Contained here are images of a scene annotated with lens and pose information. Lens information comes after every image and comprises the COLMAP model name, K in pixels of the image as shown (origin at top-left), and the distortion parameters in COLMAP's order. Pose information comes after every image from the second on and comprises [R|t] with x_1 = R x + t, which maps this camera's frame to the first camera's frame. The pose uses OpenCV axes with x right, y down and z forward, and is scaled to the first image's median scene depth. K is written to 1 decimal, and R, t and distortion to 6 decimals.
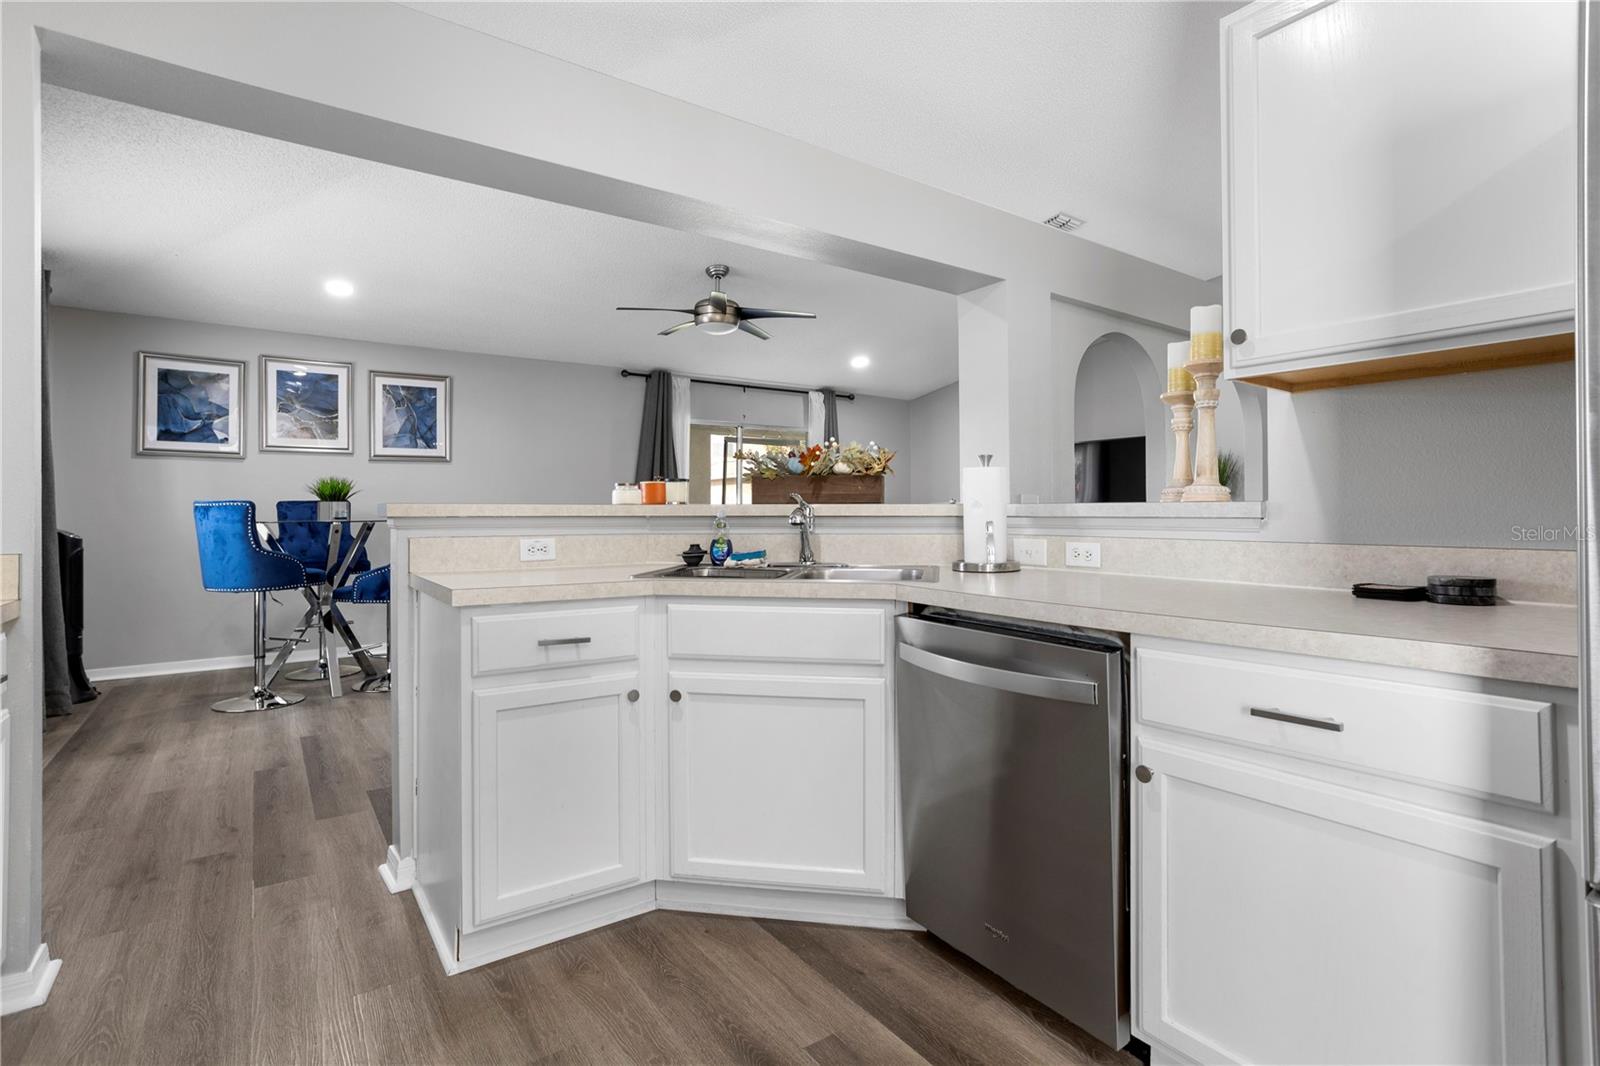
lens RADIAL K [[787.8, 0, 815.9], [0, 787.8, 504.9], [0, 0, 1]] dist [-0.043308, 0.020023]
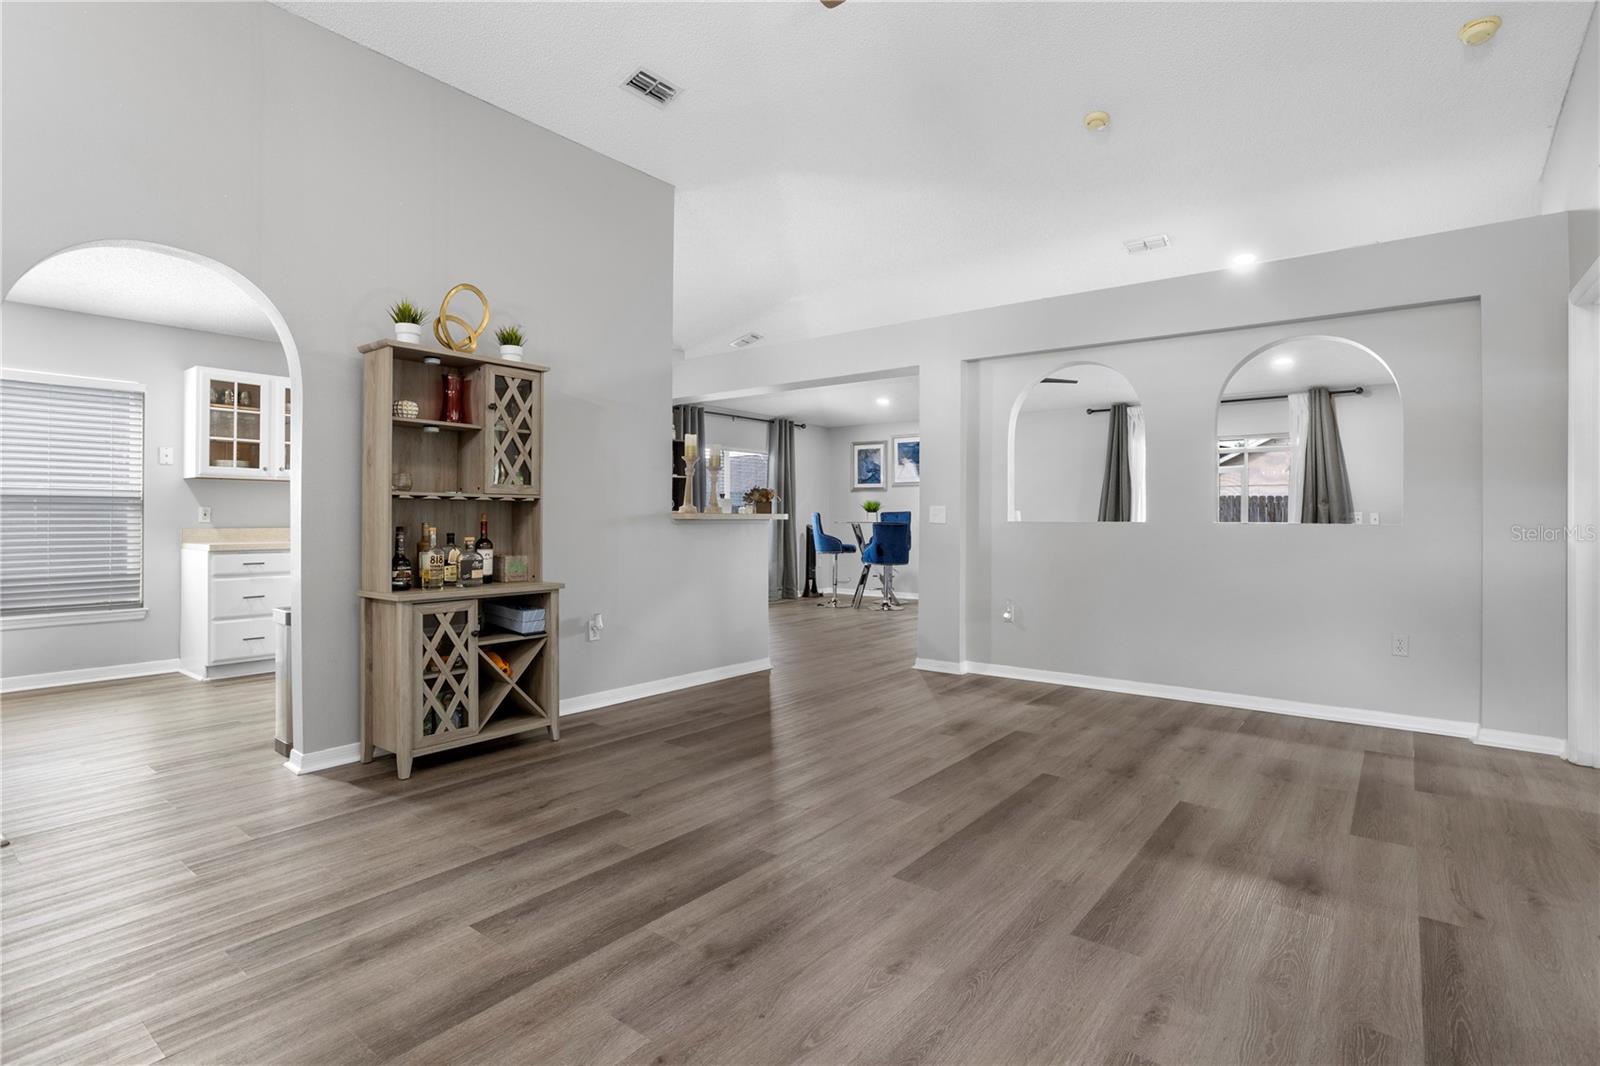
lens RADIAL K [[787.8, 0, 806.2], [0, 787.8, 515.8], [0, 0, 1]] dist [-0.043308, 0.020023]
pose [[0.269088, 0.000189, -0.963116, 1.187788], [0.003589, 0.999993, 0.001199, 0.001630], [0.963109, -0.003779, 0.269086, 0.279477]]
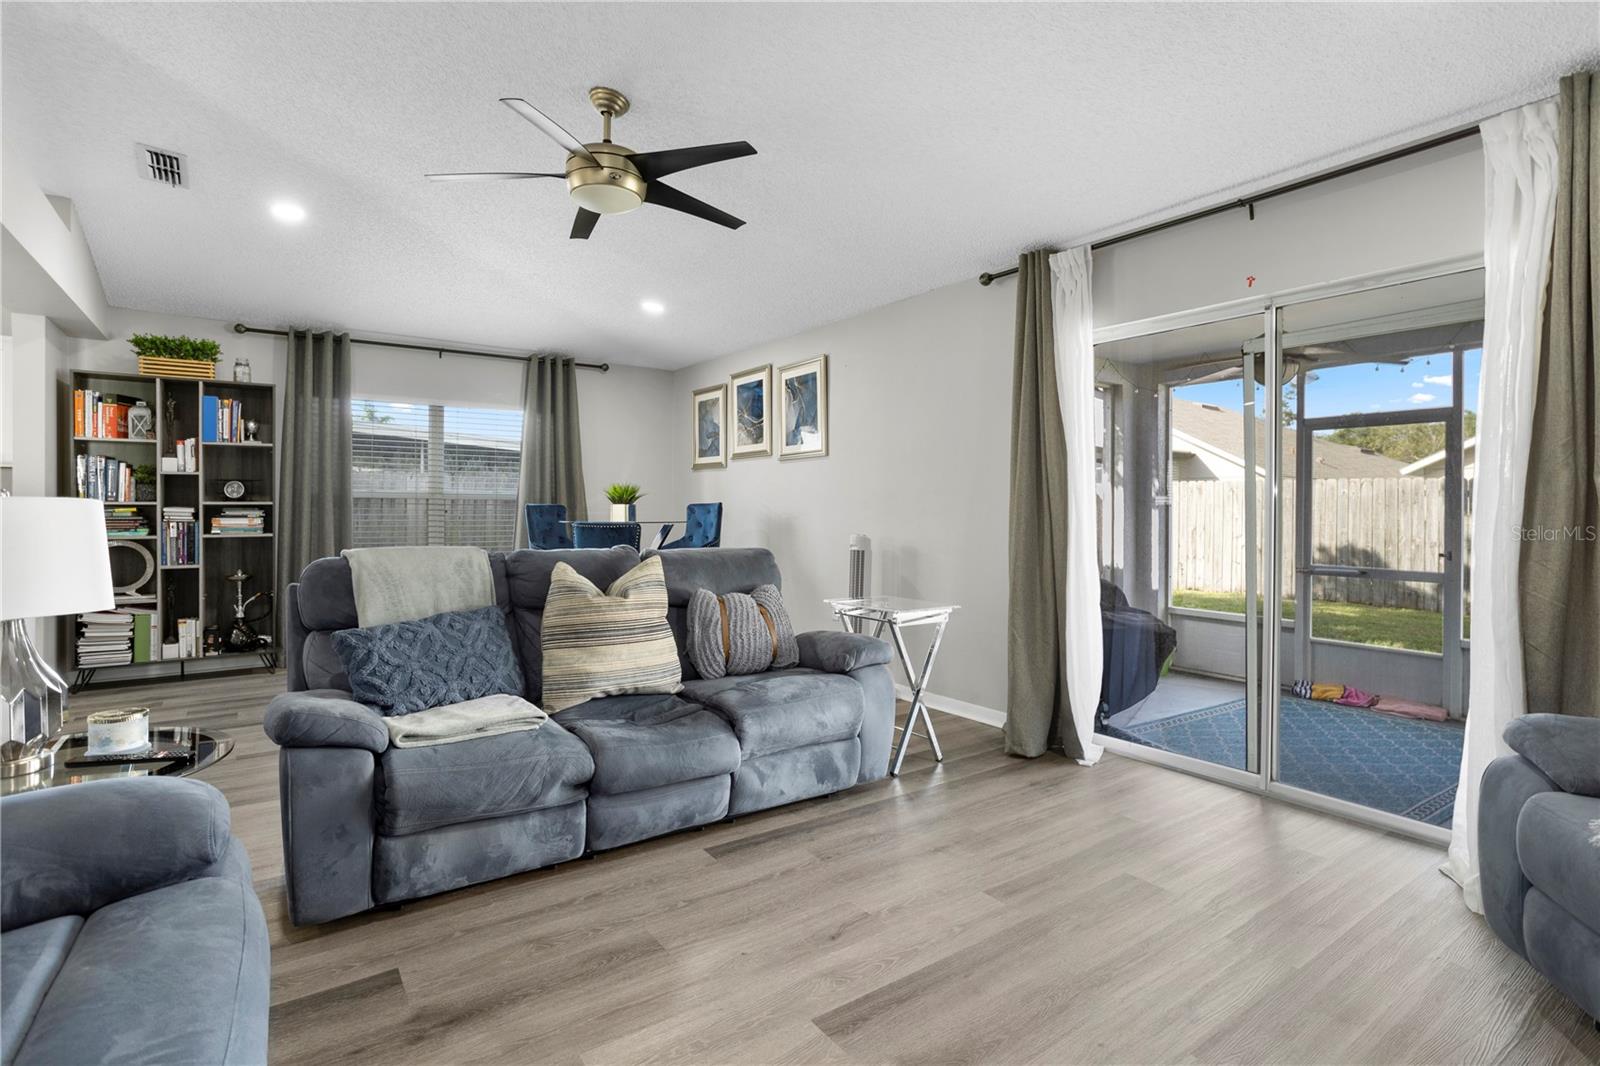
lens RADIAL K [[787.8, 0, 794.1], [0, 787.8, 523.6], [0, 0, 1]] dist [-0.043308, 0.020023]
pose [[-0.007323, 0.015267, -0.999857, 0.483880], [0.008042, 0.999852, 0.015208, 0.009928], [0.999941, -0.007930, -0.007445, 1.169019]]
